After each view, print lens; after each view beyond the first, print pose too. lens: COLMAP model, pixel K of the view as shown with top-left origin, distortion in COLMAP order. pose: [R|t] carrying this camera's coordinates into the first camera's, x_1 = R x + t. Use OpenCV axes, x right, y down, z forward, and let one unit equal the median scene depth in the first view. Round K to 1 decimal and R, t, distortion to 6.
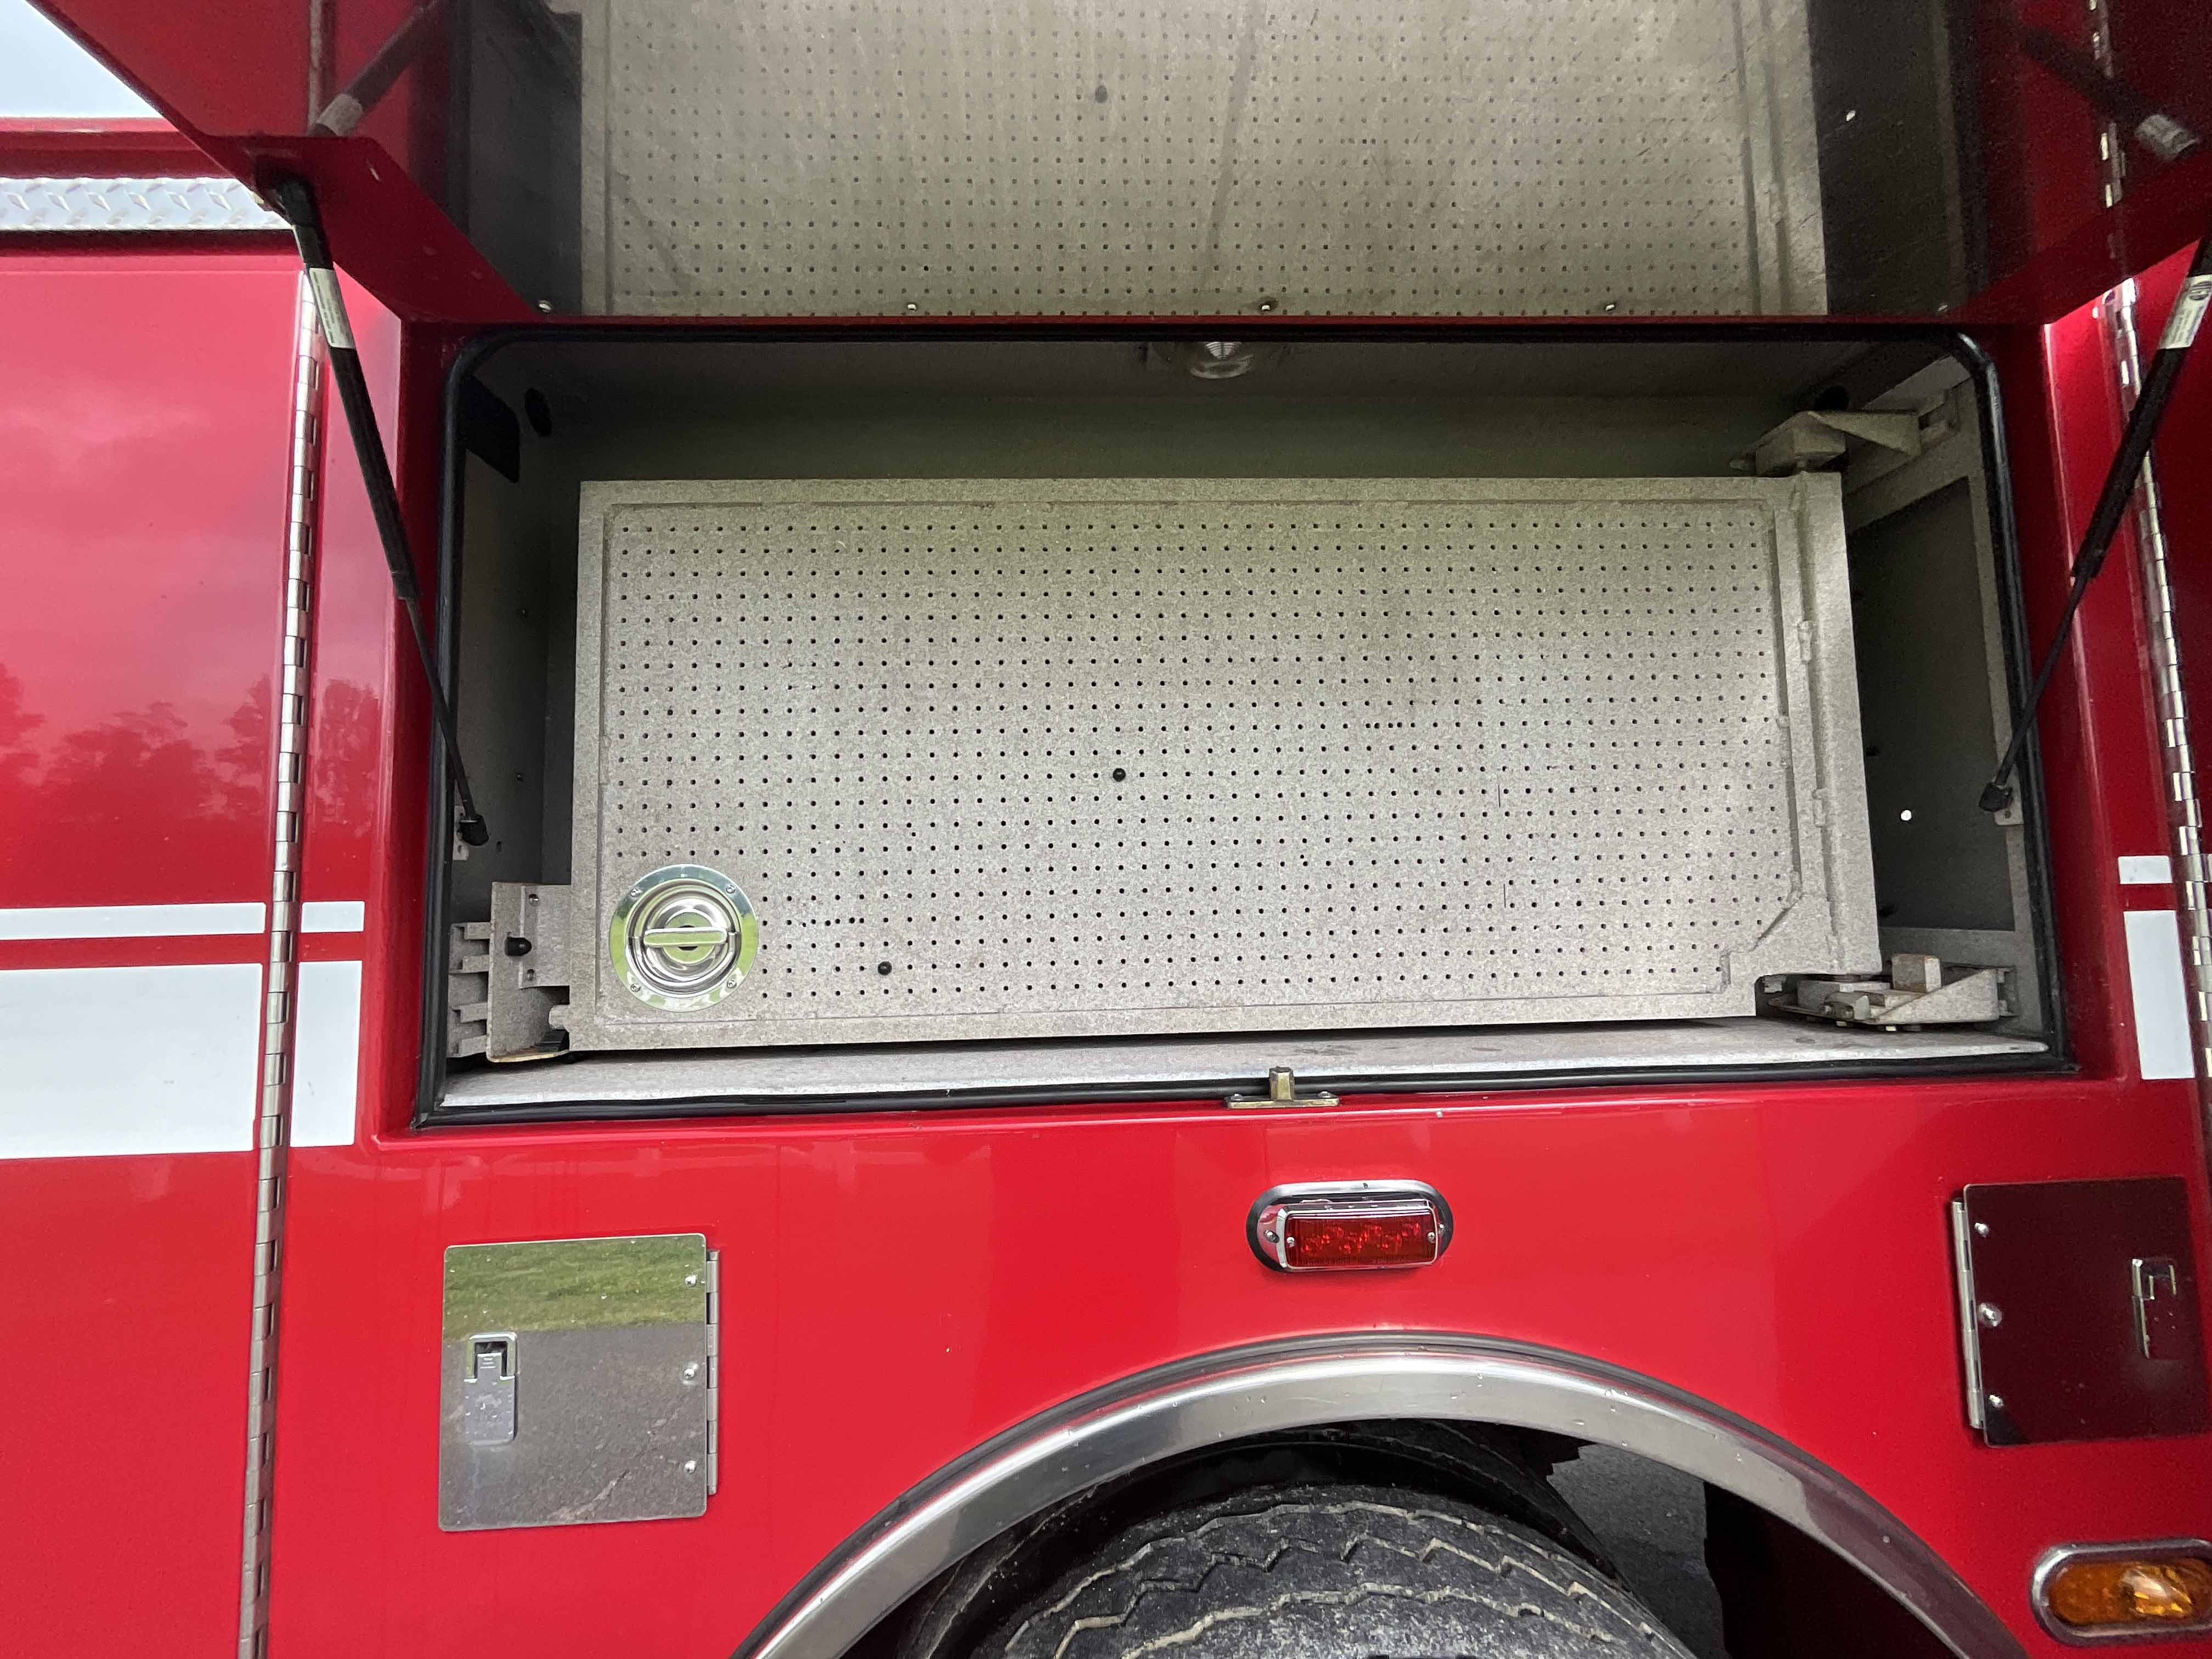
lens RADIAL K [[906.1, 0, 1116.0], [0, 906.1, 837.2], [0, 0, 1]] dist [-0.000305, -0.003166]
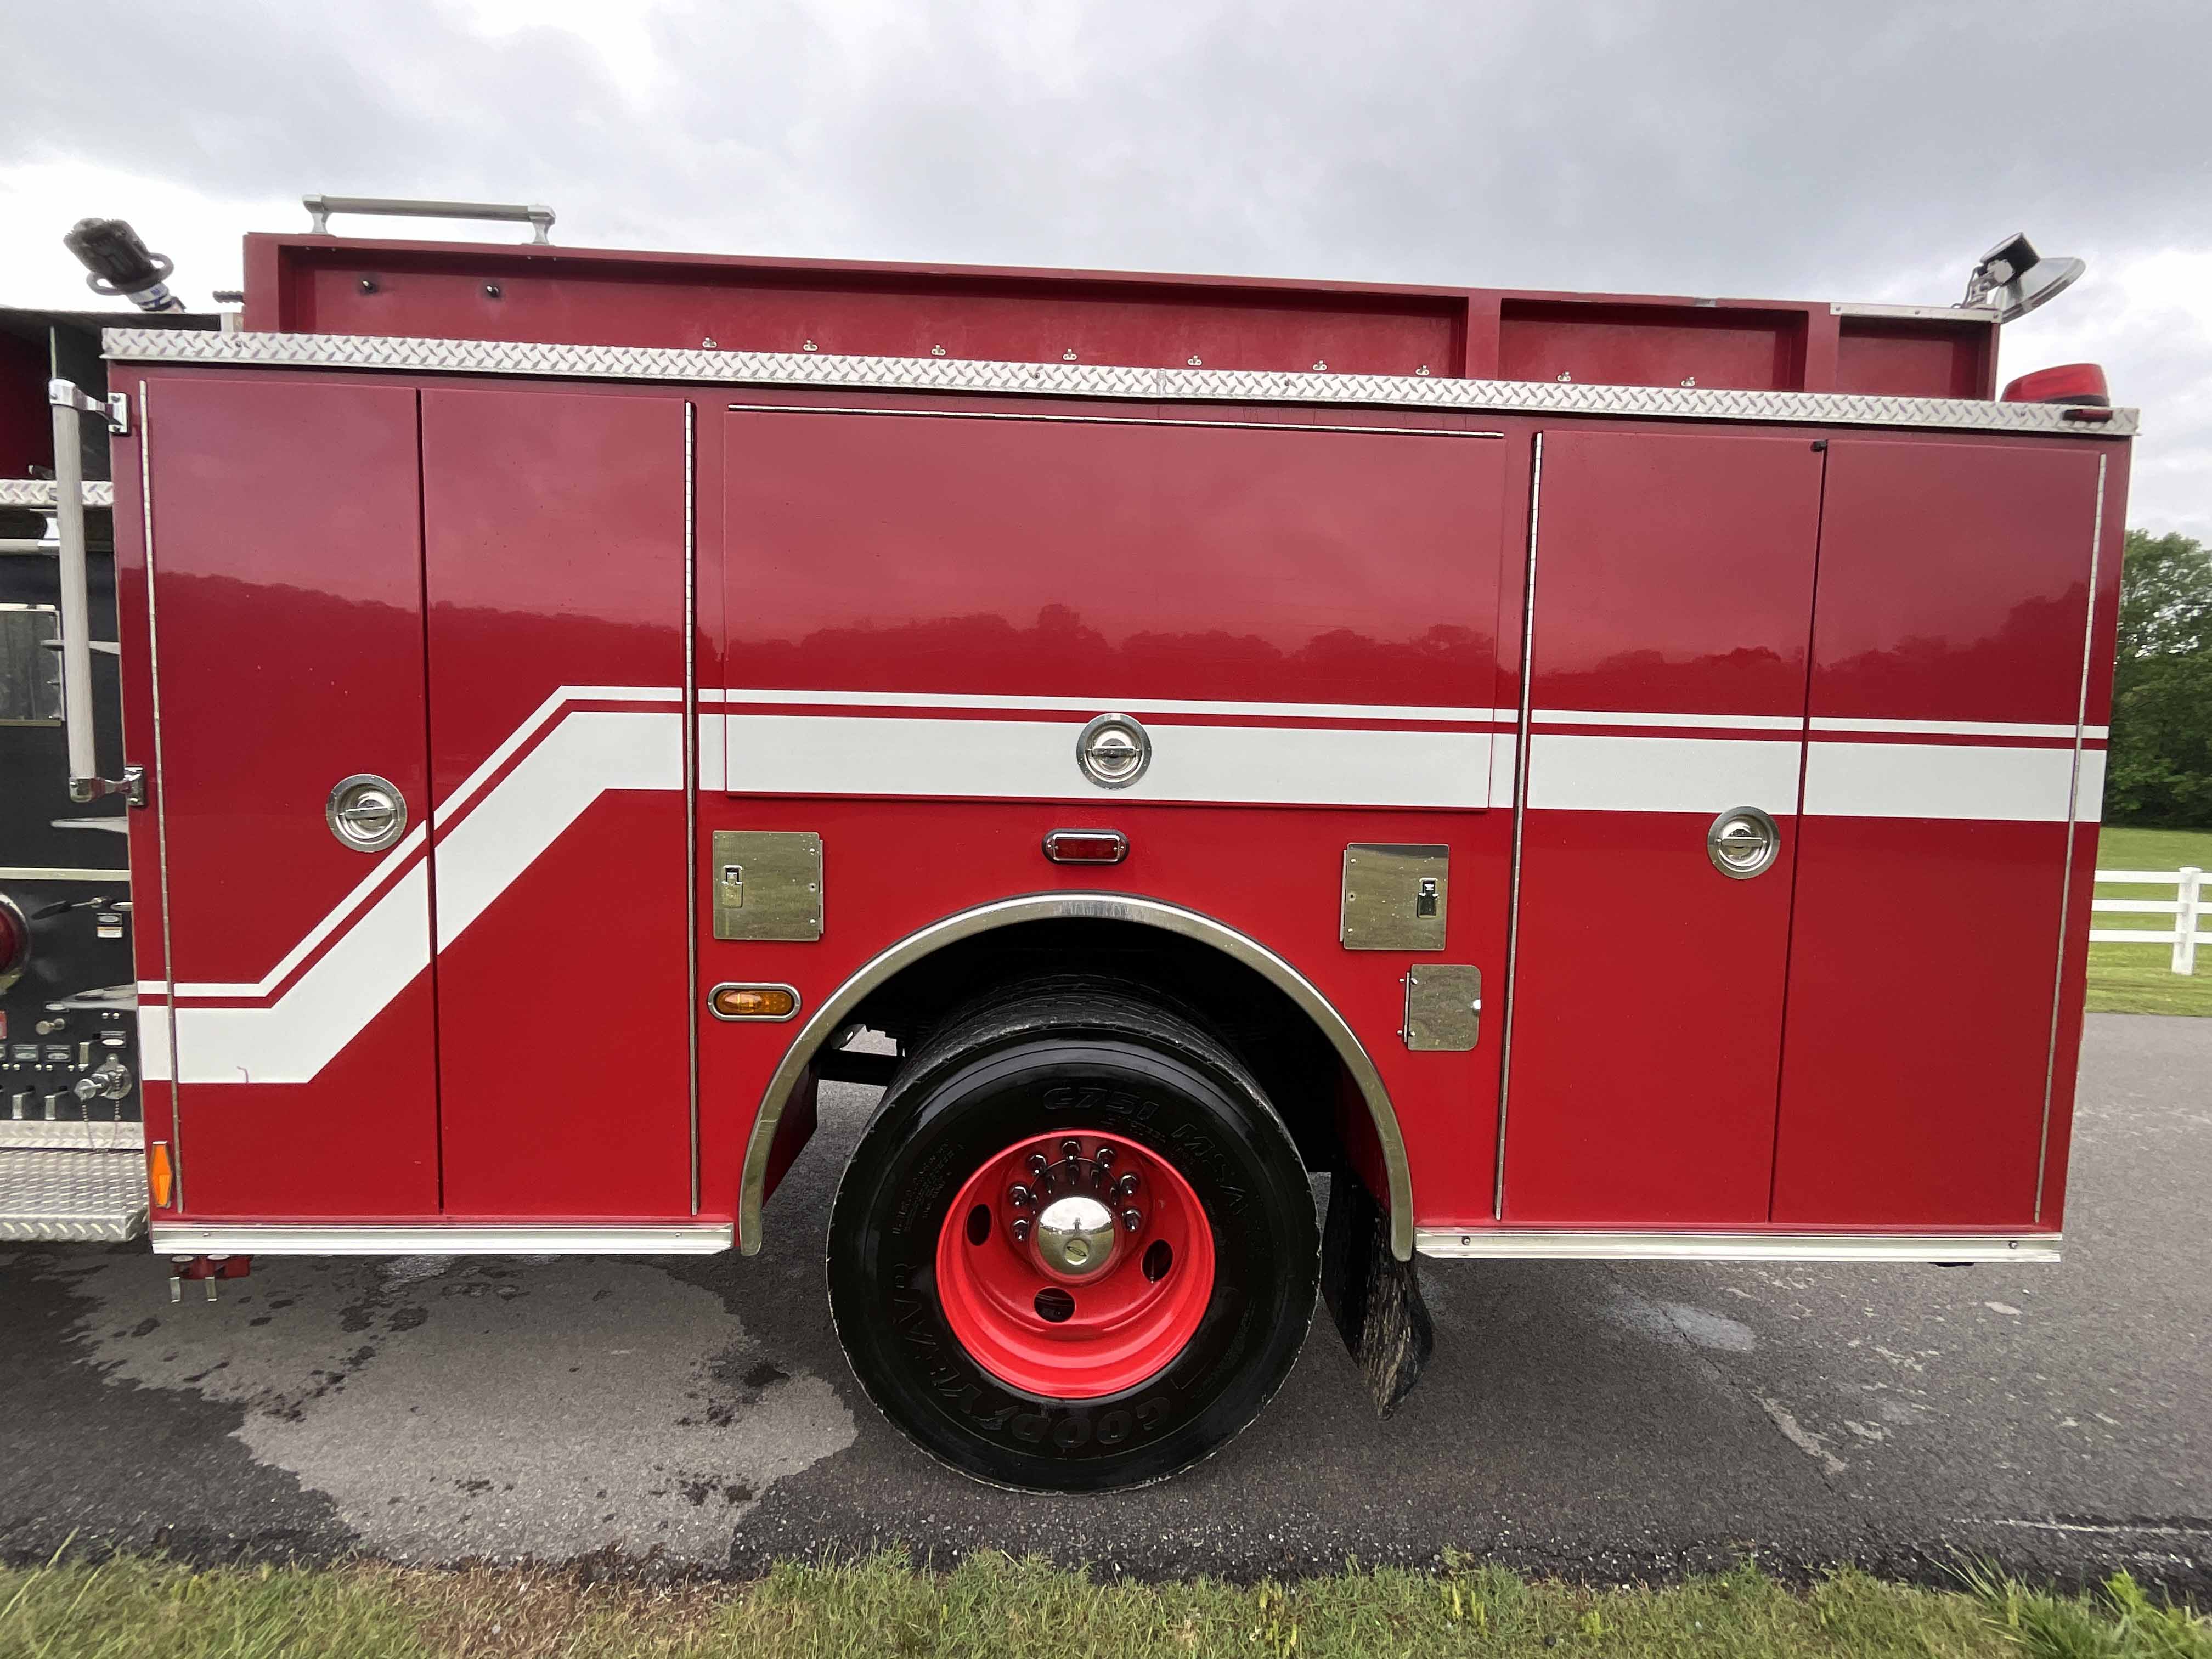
lens RADIAL K [[906.1, 0, 1102.4], [0, 906.1, 829.5], [0, 0, 1]] dist [-0.000305, -0.003166]
pose [[0.998803, 0.048905, 0.000628, 0.163697], [-0.048495, 0.988580, 0.142679, 0.044502], [0.006357, -0.142539, 0.989769, -1.319253]]
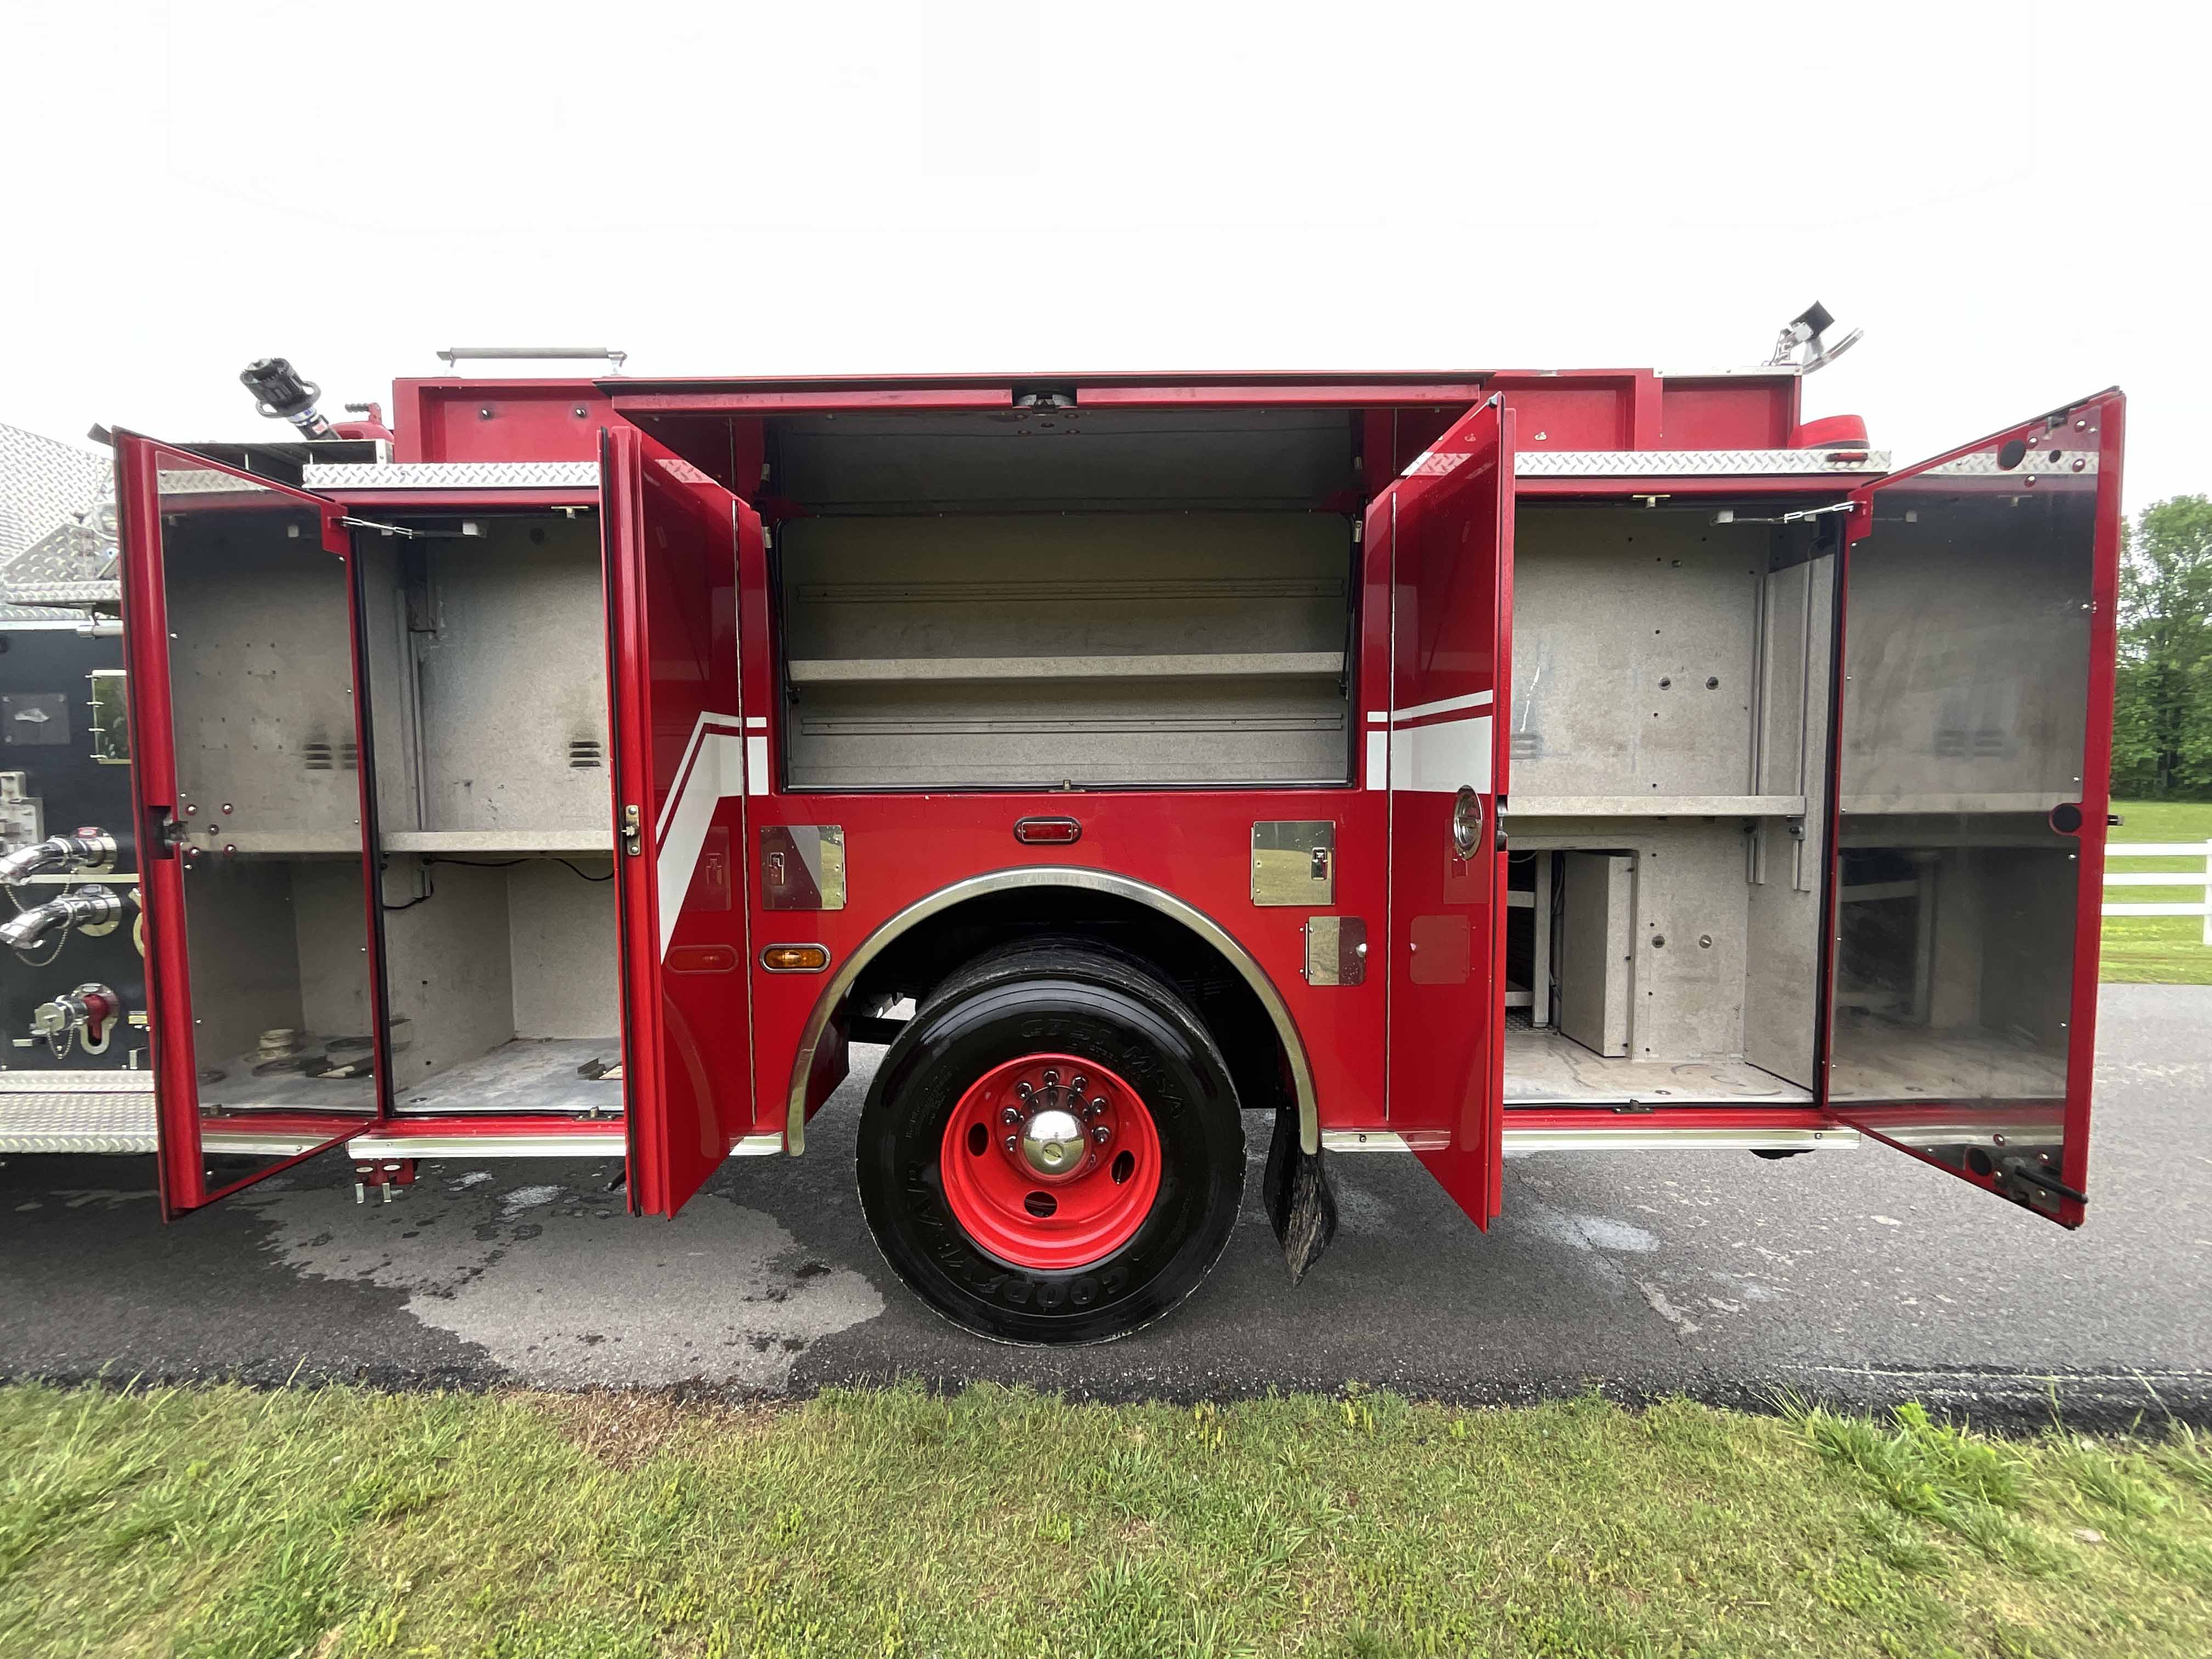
lens RADIAL K [[906.1, 0, 1100.3], [0, 906.1, 828.4], [0, 0, 1]] dist [-0.000305, -0.003166]
pose [[0.999025, 0.019787, -0.039476, 0.413391], [-0.014295, 0.990764, 0.134840, 0.012603], [0.041779, -0.134144, 0.990081, -1.956018]]
